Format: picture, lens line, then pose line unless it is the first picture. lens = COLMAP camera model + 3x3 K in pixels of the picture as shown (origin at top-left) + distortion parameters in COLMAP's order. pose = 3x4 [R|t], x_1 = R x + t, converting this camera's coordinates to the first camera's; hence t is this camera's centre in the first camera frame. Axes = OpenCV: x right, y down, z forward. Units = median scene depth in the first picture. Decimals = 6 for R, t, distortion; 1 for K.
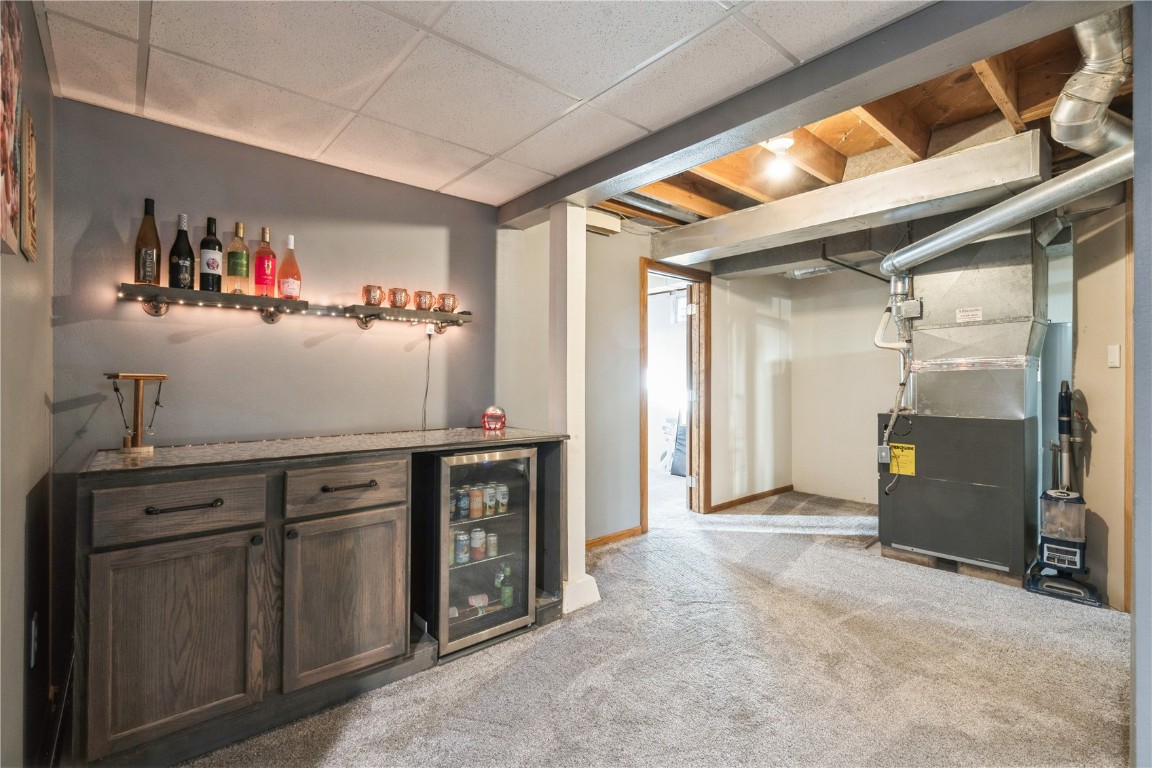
lens RADIAL K [[523.3, 0, 572.9], [0, 523.3, 374.7], [0, 0, 1]] dist [-0.004869, 0.000509]
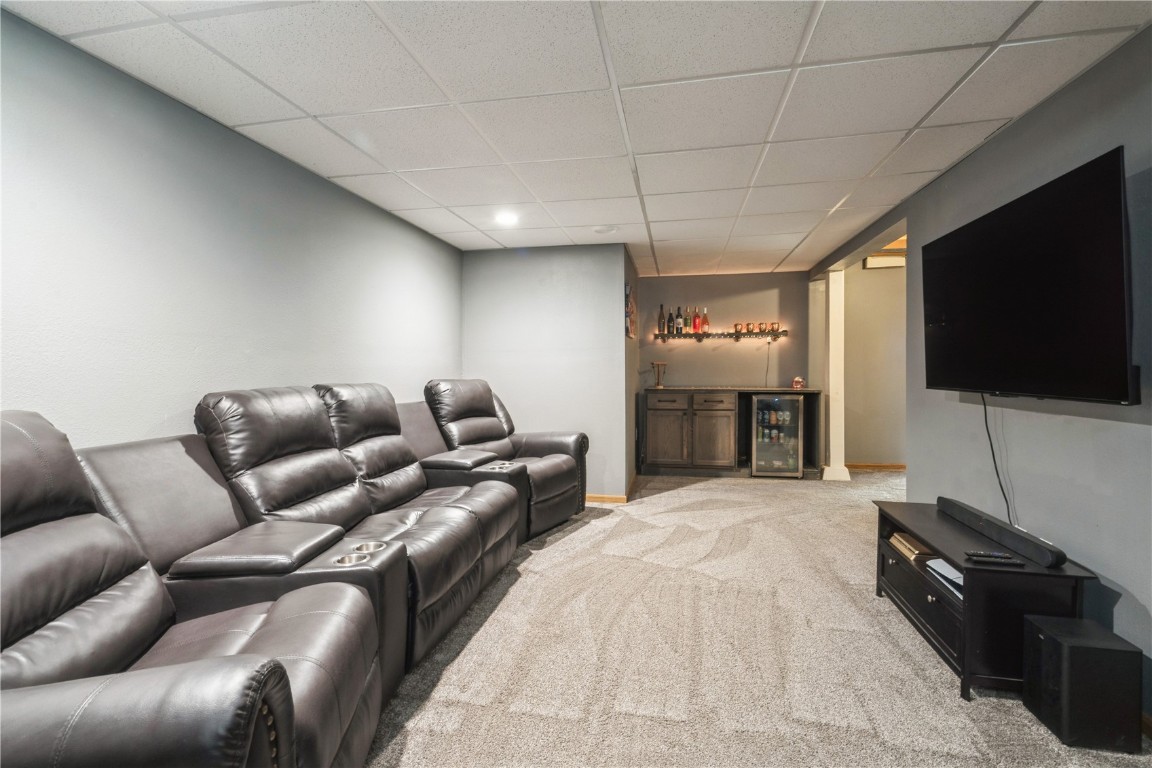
lens RADIAL K [[523.3, 0, 573.5], [0, 523.3, 374.8], [0, 0, 1]] dist [-0.004869, 0.000509]
pose [[0.612329, 0.007960, -0.790563, 1.156366], [0.014564, 0.999666, 0.021346, -0.003194], [0.790469, -0.024585, 0.612009, -1.150267]]
